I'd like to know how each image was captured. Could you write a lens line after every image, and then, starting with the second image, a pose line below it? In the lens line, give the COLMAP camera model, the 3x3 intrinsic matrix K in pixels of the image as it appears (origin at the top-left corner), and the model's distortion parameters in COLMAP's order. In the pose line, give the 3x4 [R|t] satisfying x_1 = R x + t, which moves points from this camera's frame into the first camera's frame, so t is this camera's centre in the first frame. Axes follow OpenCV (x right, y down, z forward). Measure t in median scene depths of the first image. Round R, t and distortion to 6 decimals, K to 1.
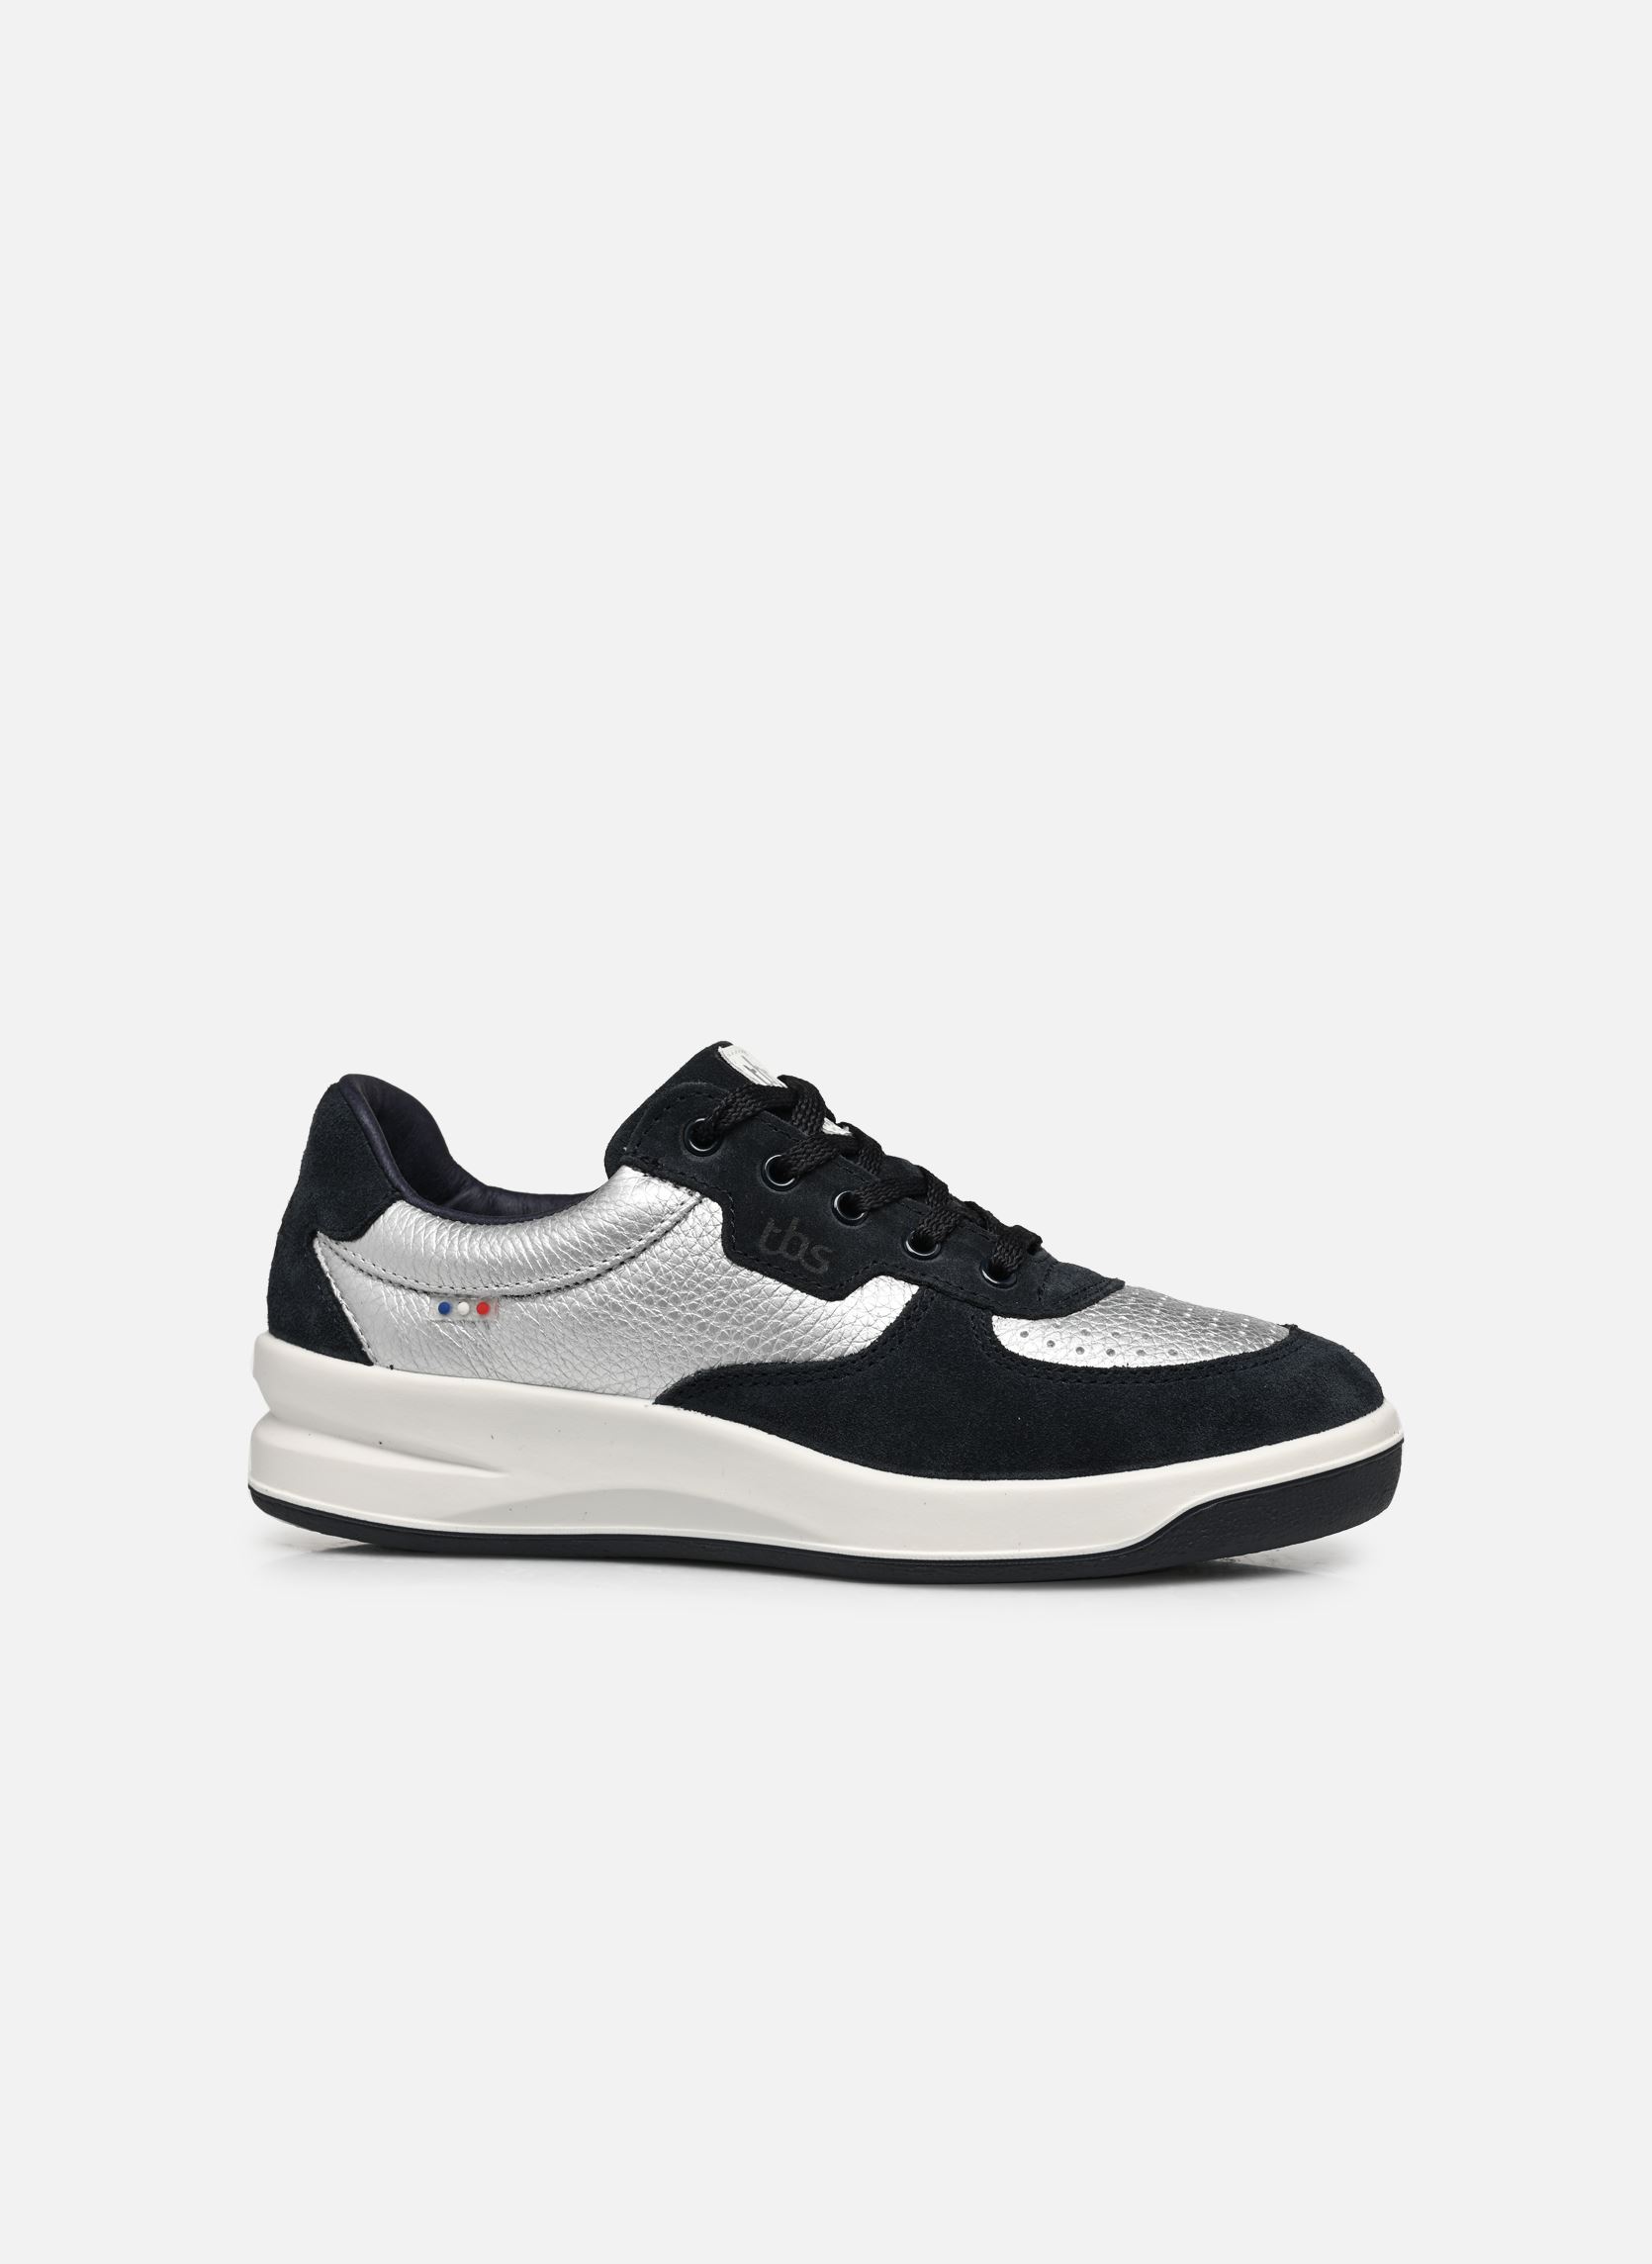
lens RADIAL K [[7119.4, 0, 826.6], [0, 7119.4, 1133.1], [0, 0, 1]] dist [-0.070770, 0.000000]
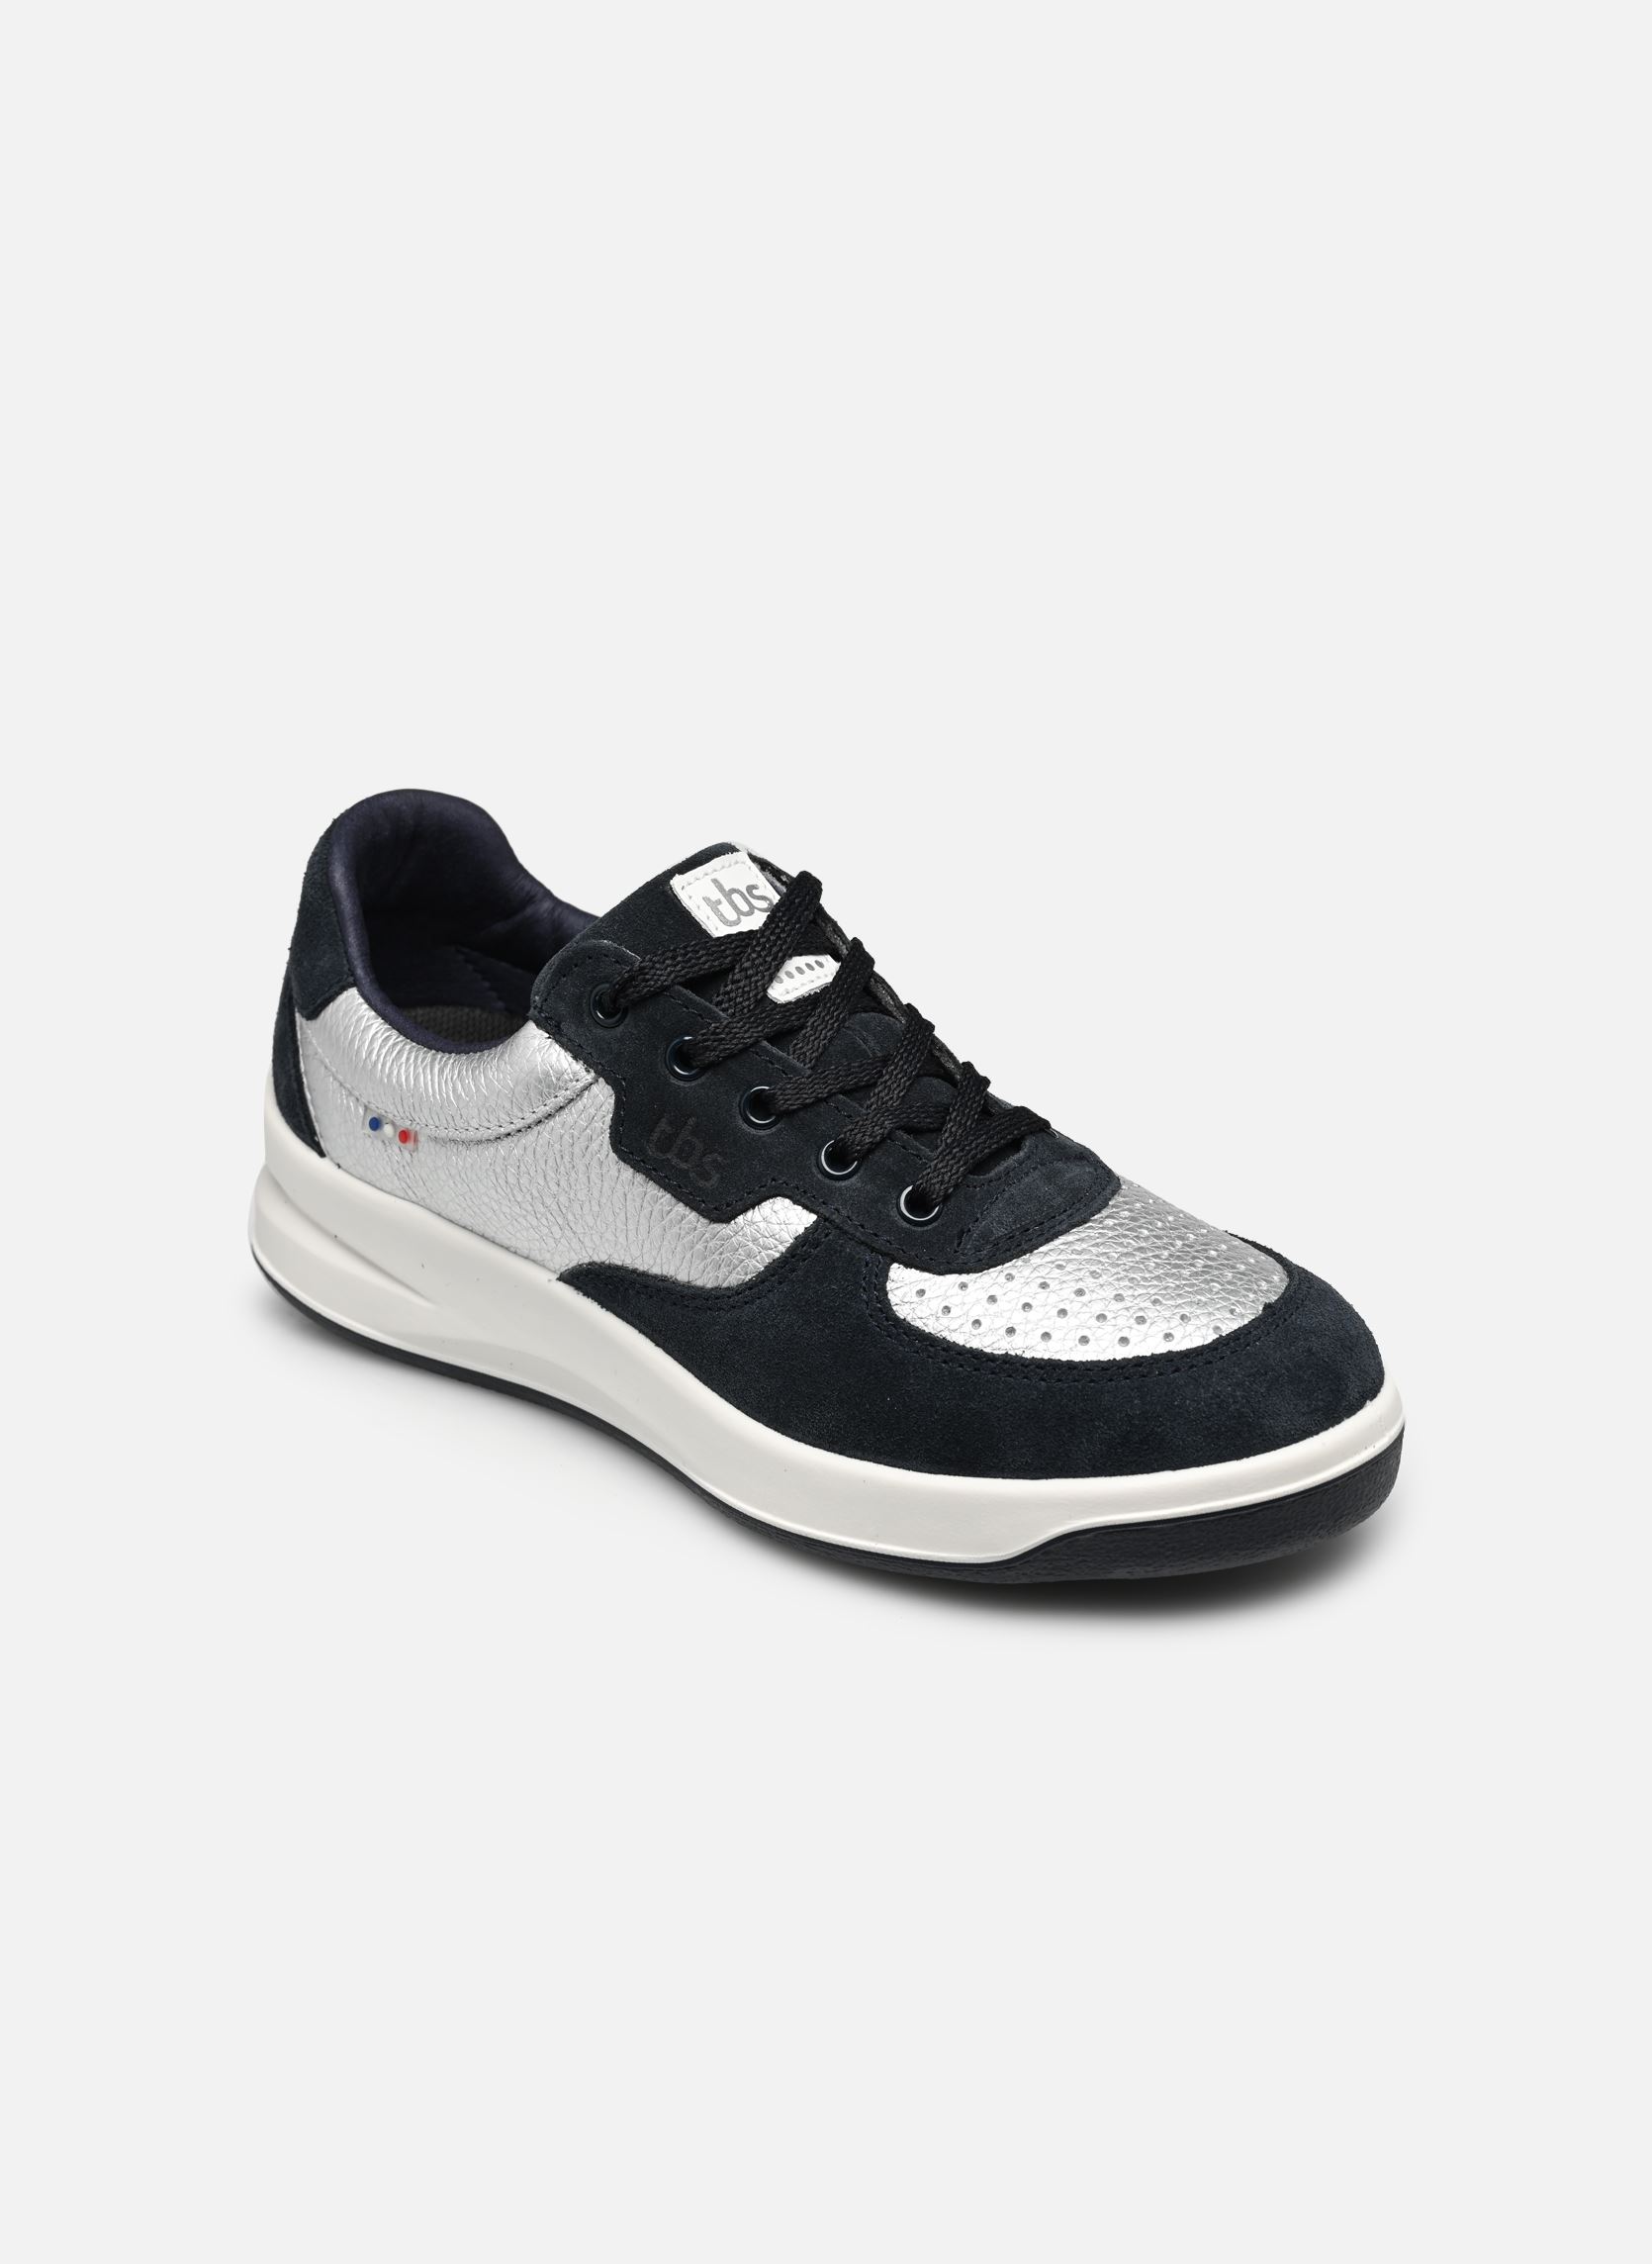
lens RADIAL K [[7119.4, 0, 825.7], [0, 7119.4, 1130.8], [0, 0, 1]] dist [-0.070770, 0.000000]
pose [[0.849870, 0.202943, -0.486348, 0.432633], [0.033108, 0.900492, 0.433610, -0.363042], [0.525951, -0.384614, 0.758583, 0.348760]]
